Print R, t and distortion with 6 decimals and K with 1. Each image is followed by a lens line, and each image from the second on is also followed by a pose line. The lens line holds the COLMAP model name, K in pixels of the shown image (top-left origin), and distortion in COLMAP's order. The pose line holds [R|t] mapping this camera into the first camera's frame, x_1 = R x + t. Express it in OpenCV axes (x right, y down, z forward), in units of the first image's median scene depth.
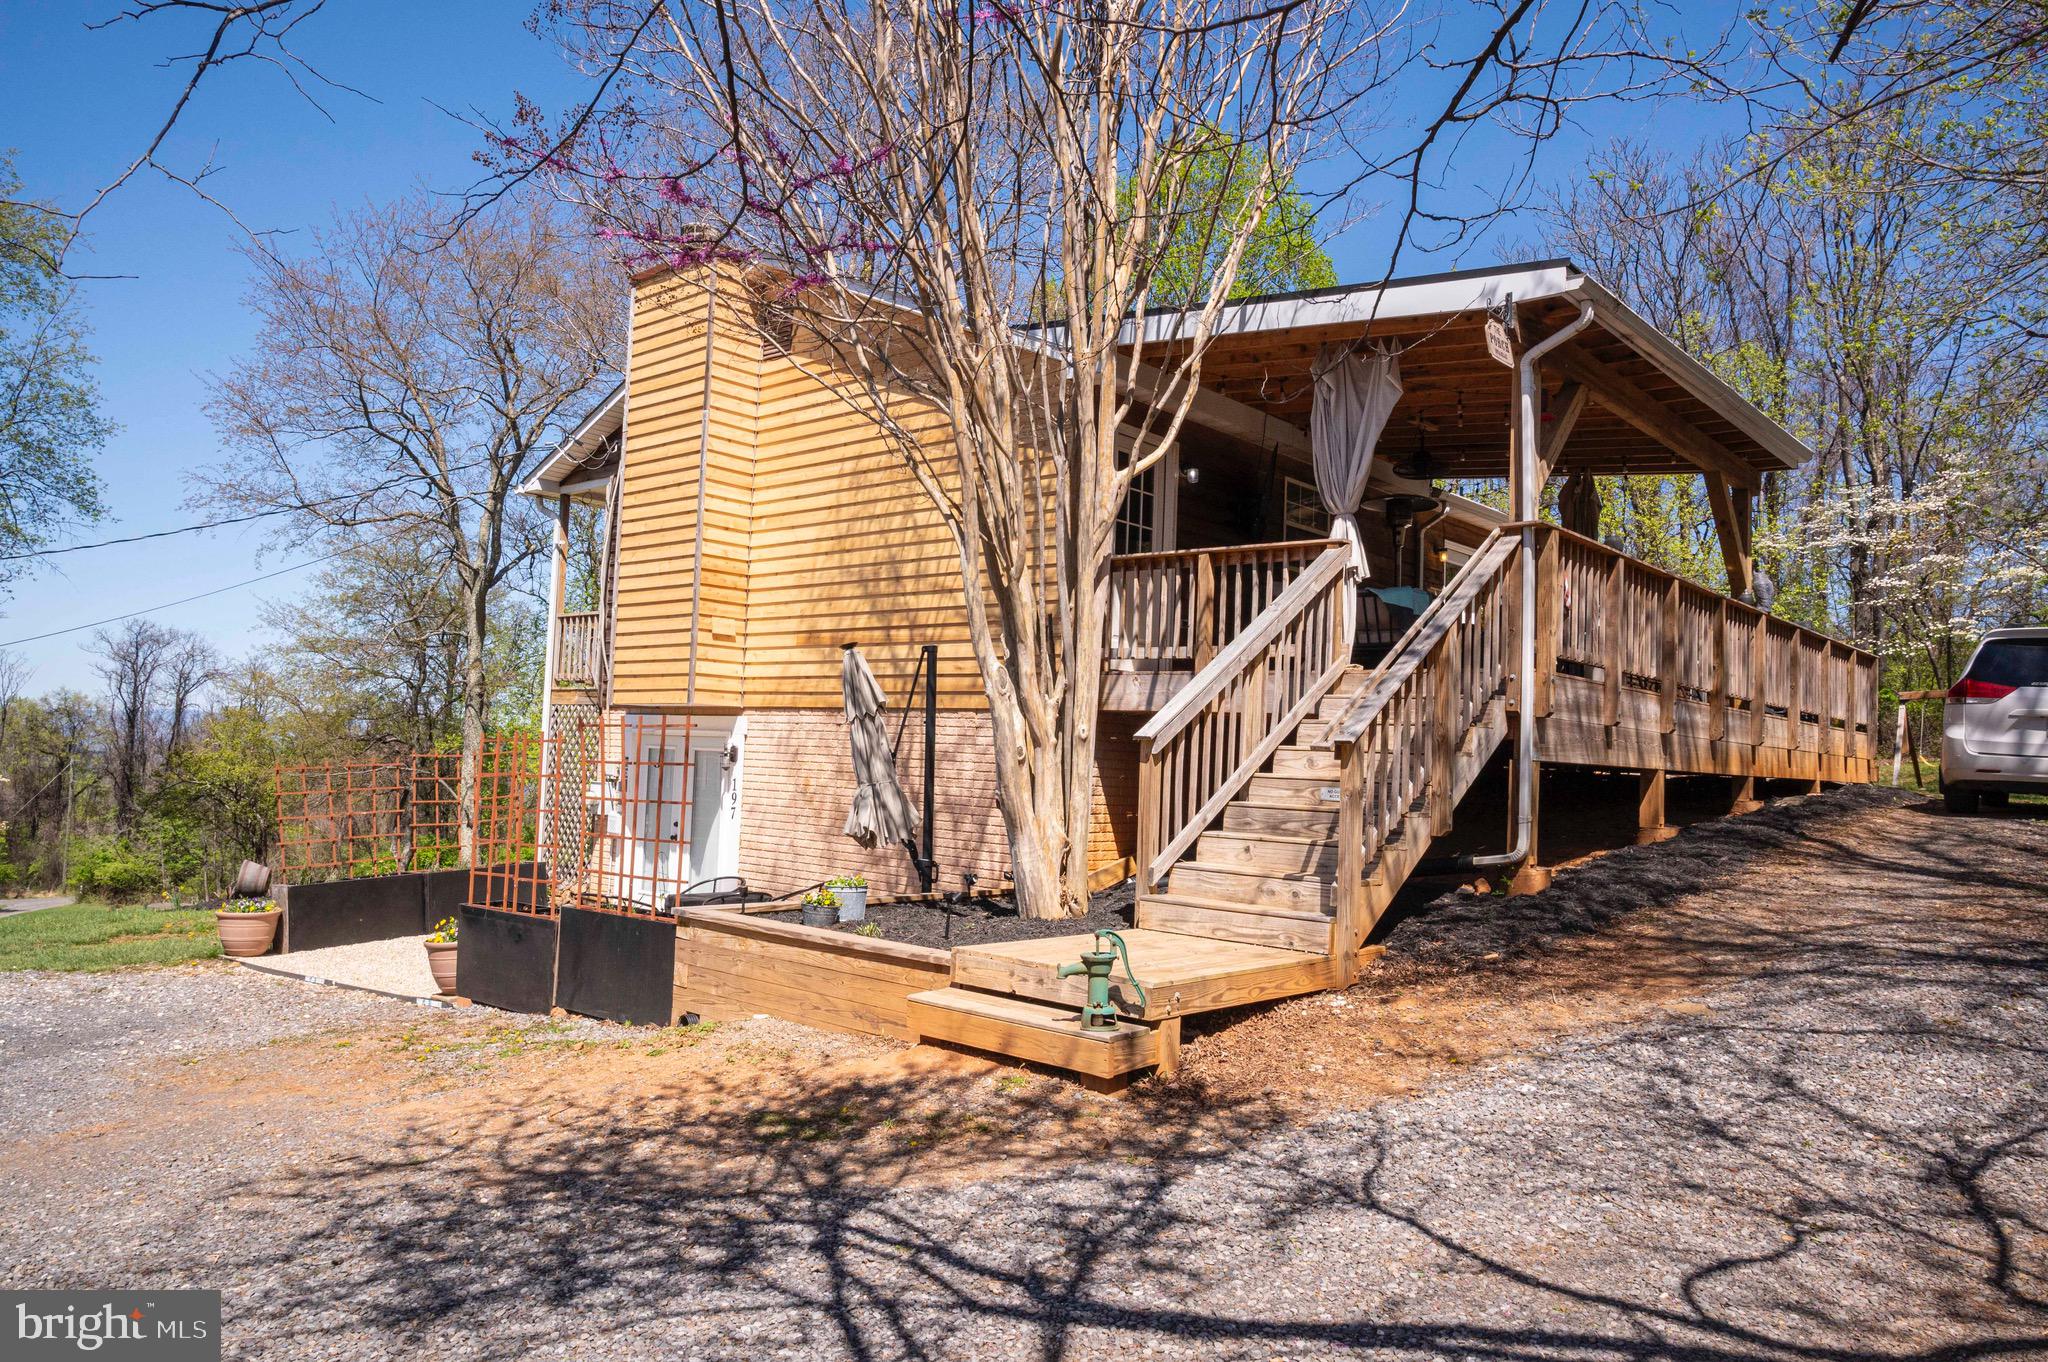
lens RADIAL K [[1377.1, 0, 1011.4], [0, 1377.1, 688.2], [0, 0, 1]] dist [-0.001687, 0.001264]
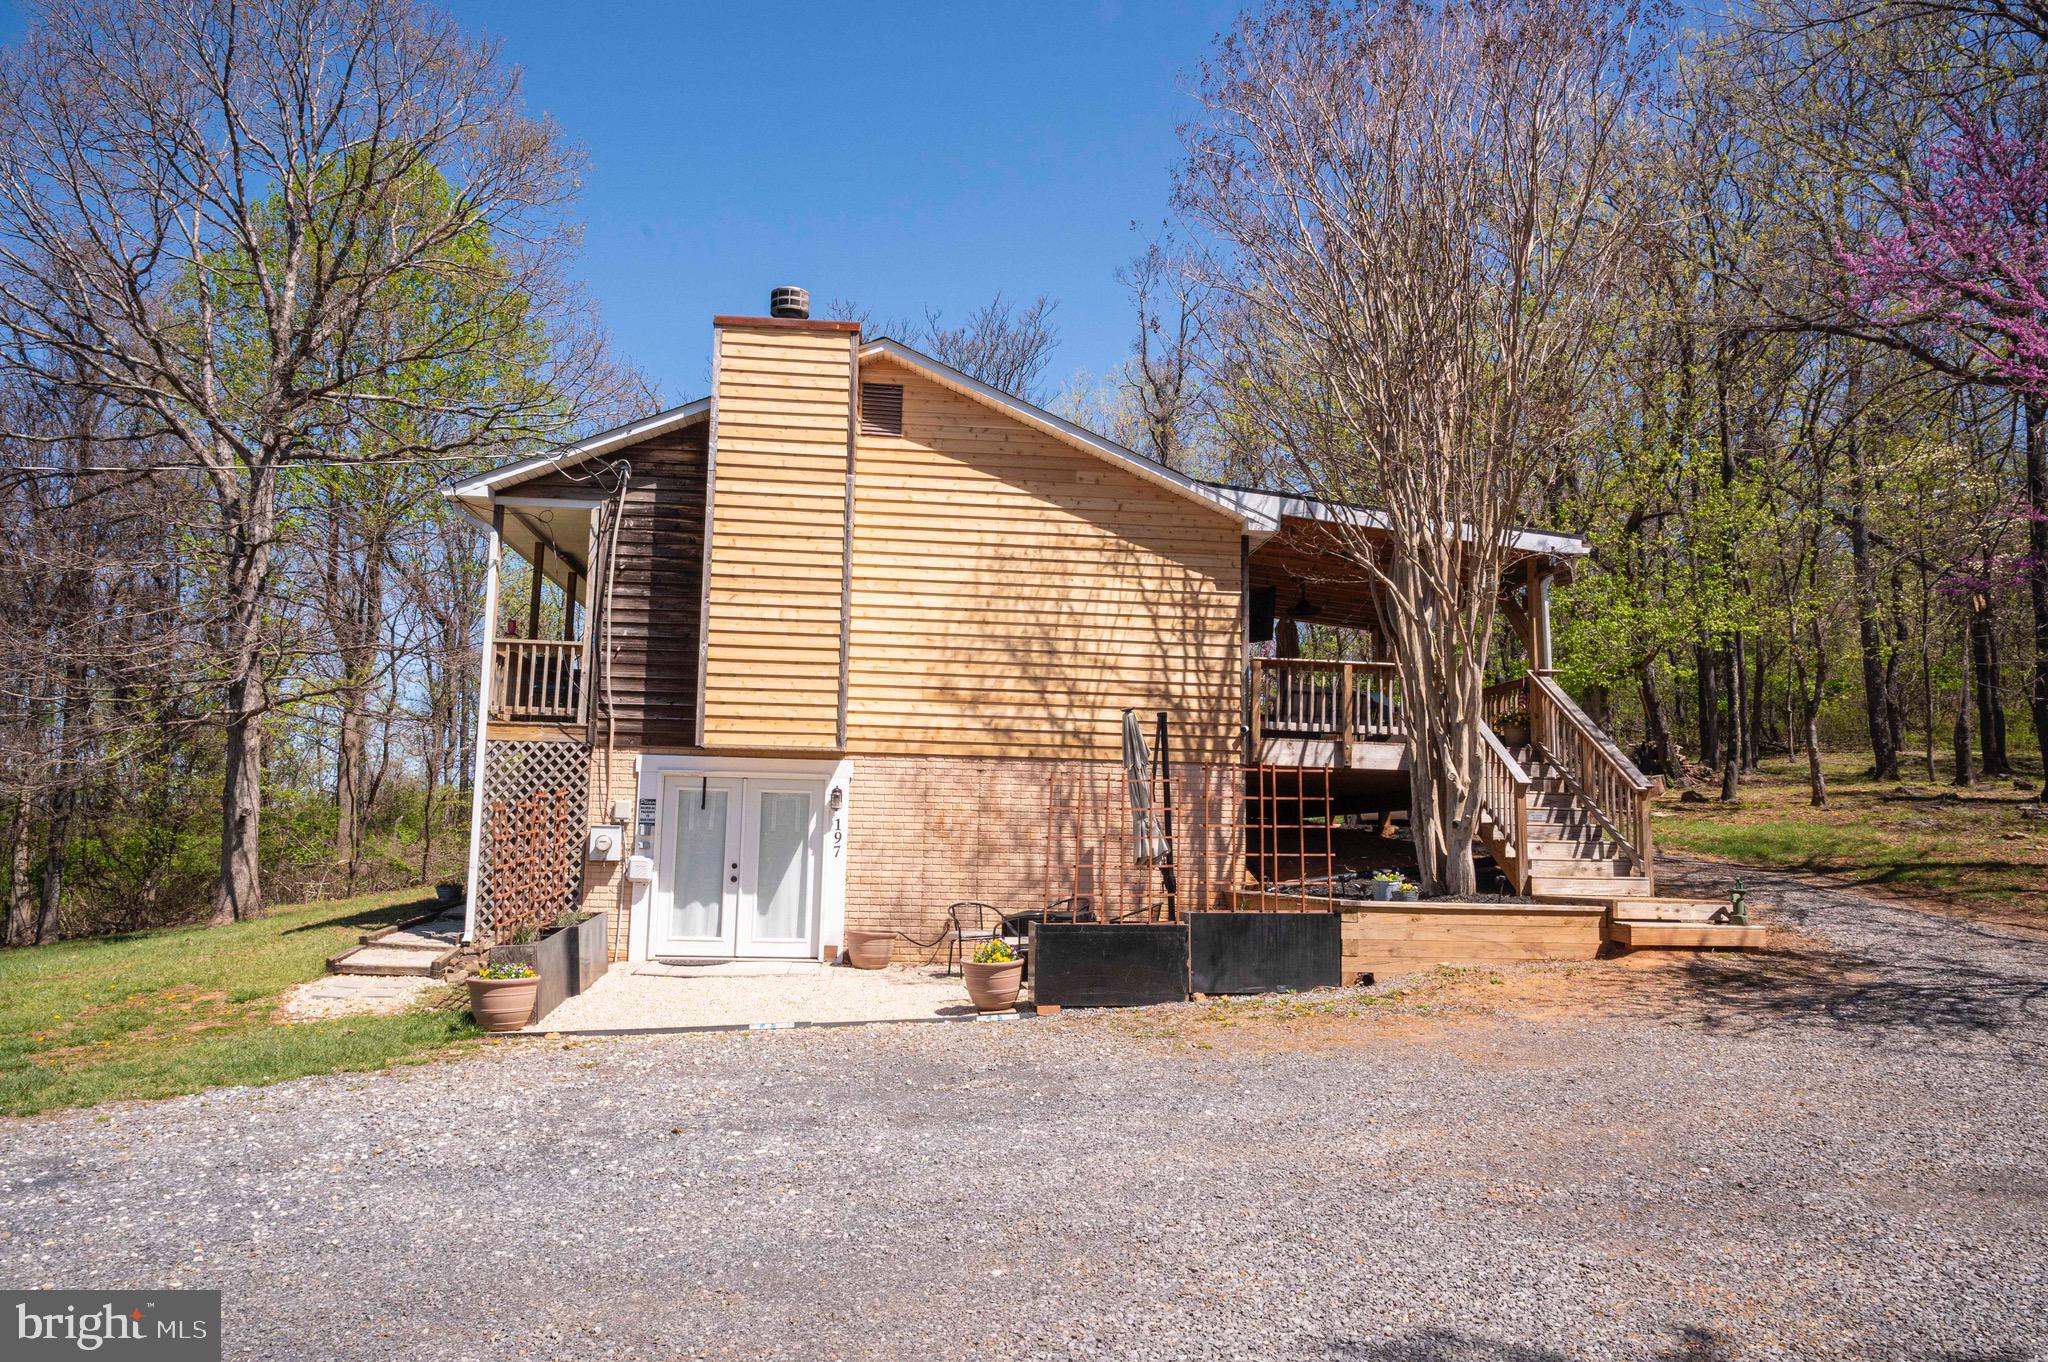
lens RADIAL K [[1377.1, 0, 1039.5], [0, 1377.1, 681.9], [0, 0, 1]] dist [-0.001687, 0.001264]
pose [[0.662338, 0.067206, 0.746184, -0.991192], [-0.033332, 0.997626, -0.060266, 0.020634], [-0.748463, 0.015044, 0.663006, 0.193257]]
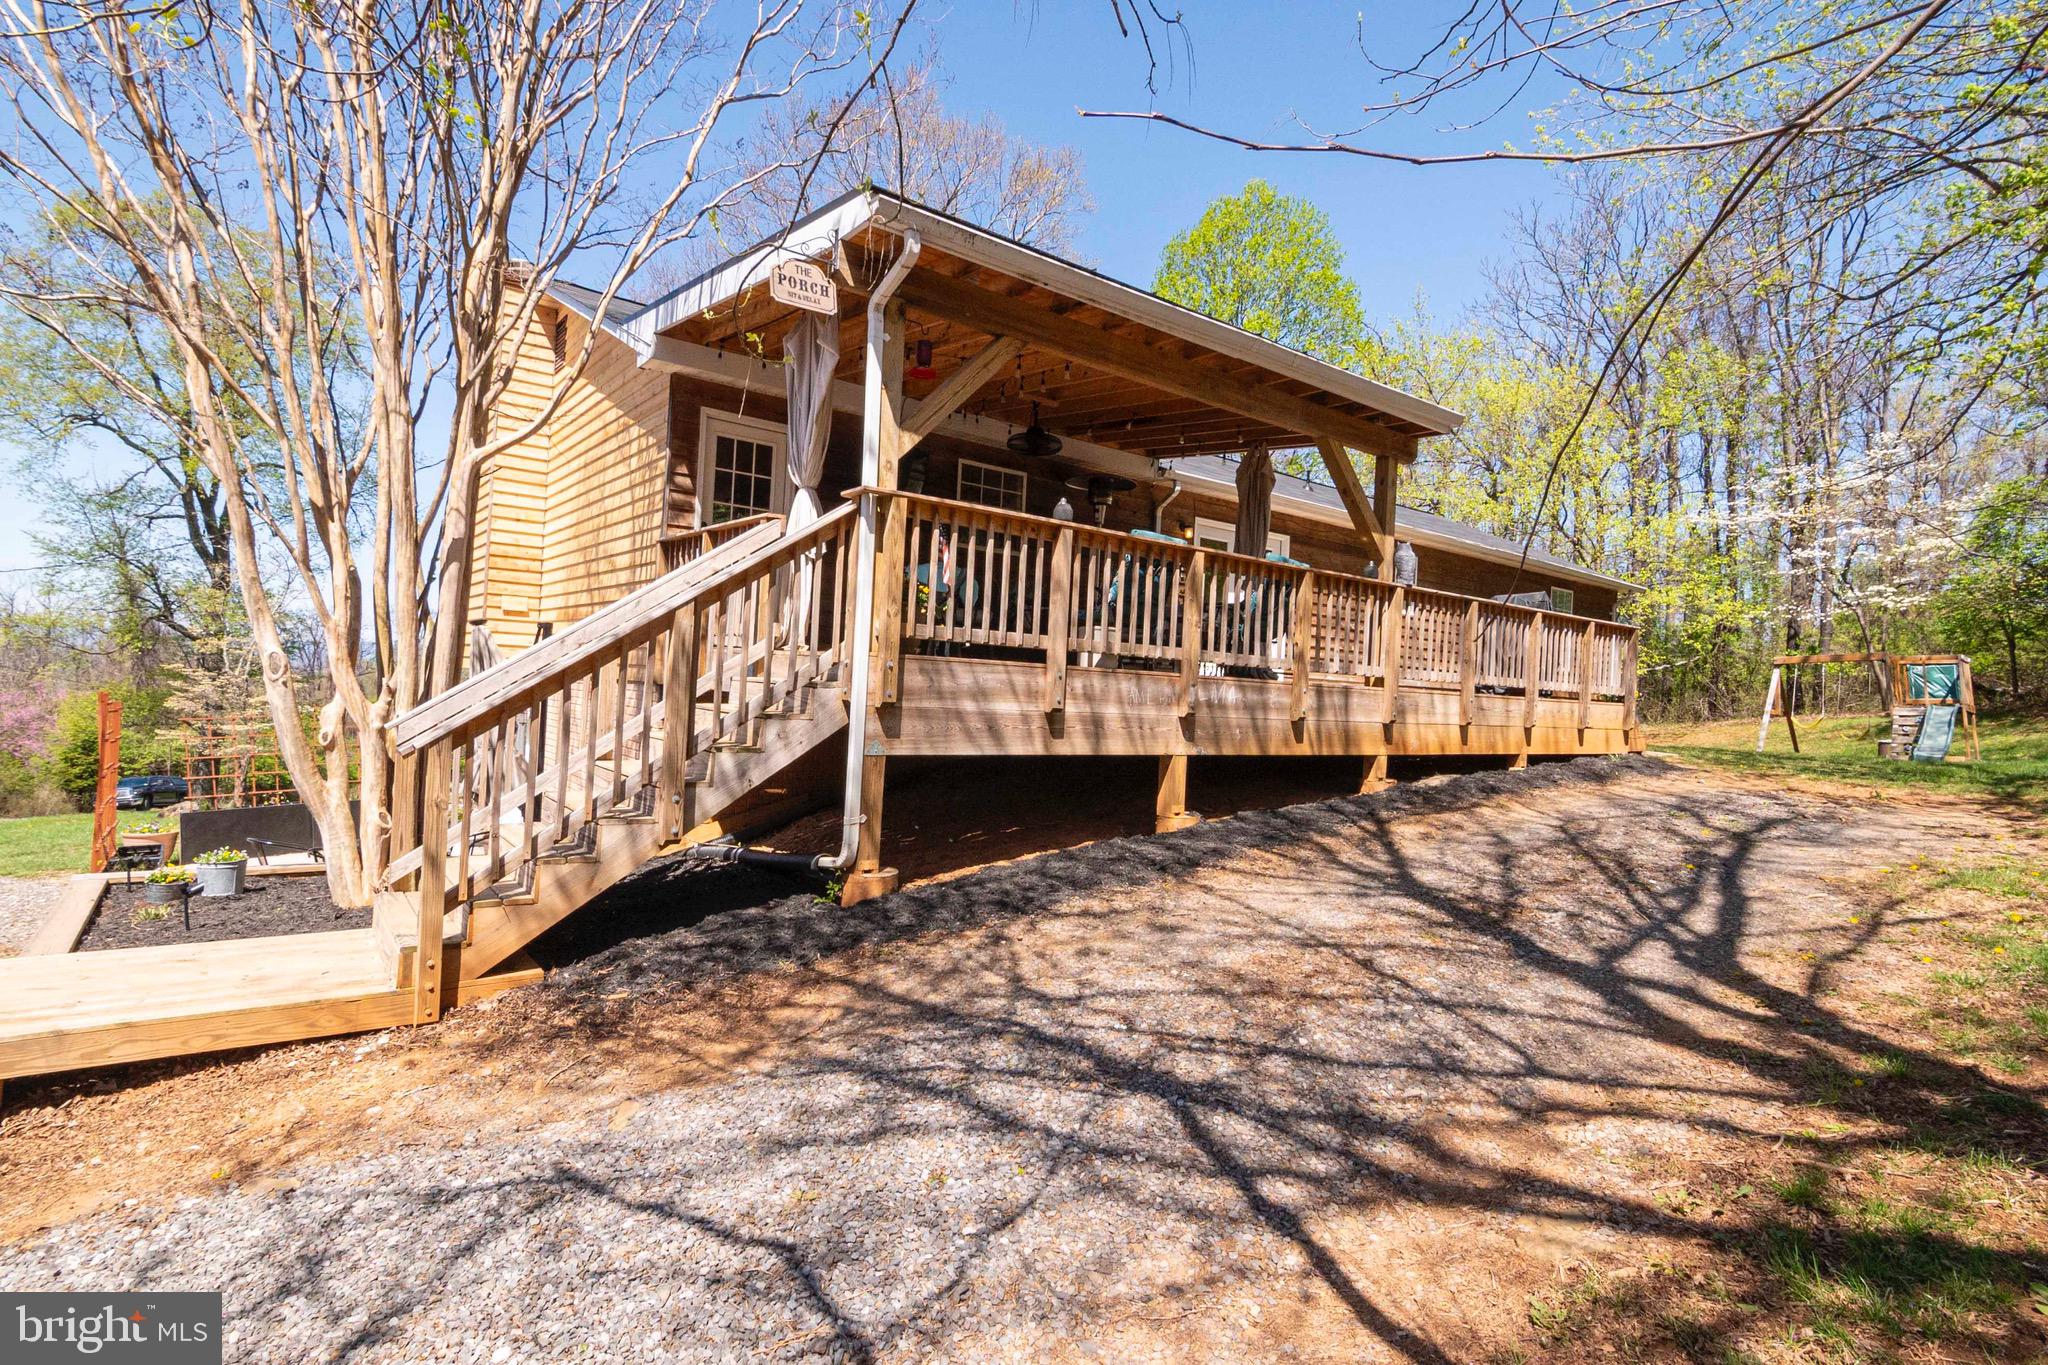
lens RADIAL K [[1009.4, 0, 1011.6], [0, 1009.4, 682.3], [0, 0, 1]] dist [-0.031810, 0.010236]
pose [[0.982349, 0.010113, -0.186784, 0.401766], [-0.002328, 0.999121, 0.041851, -0.015547], [0.187043, -0.040677, 0.981509, 0.253487]]
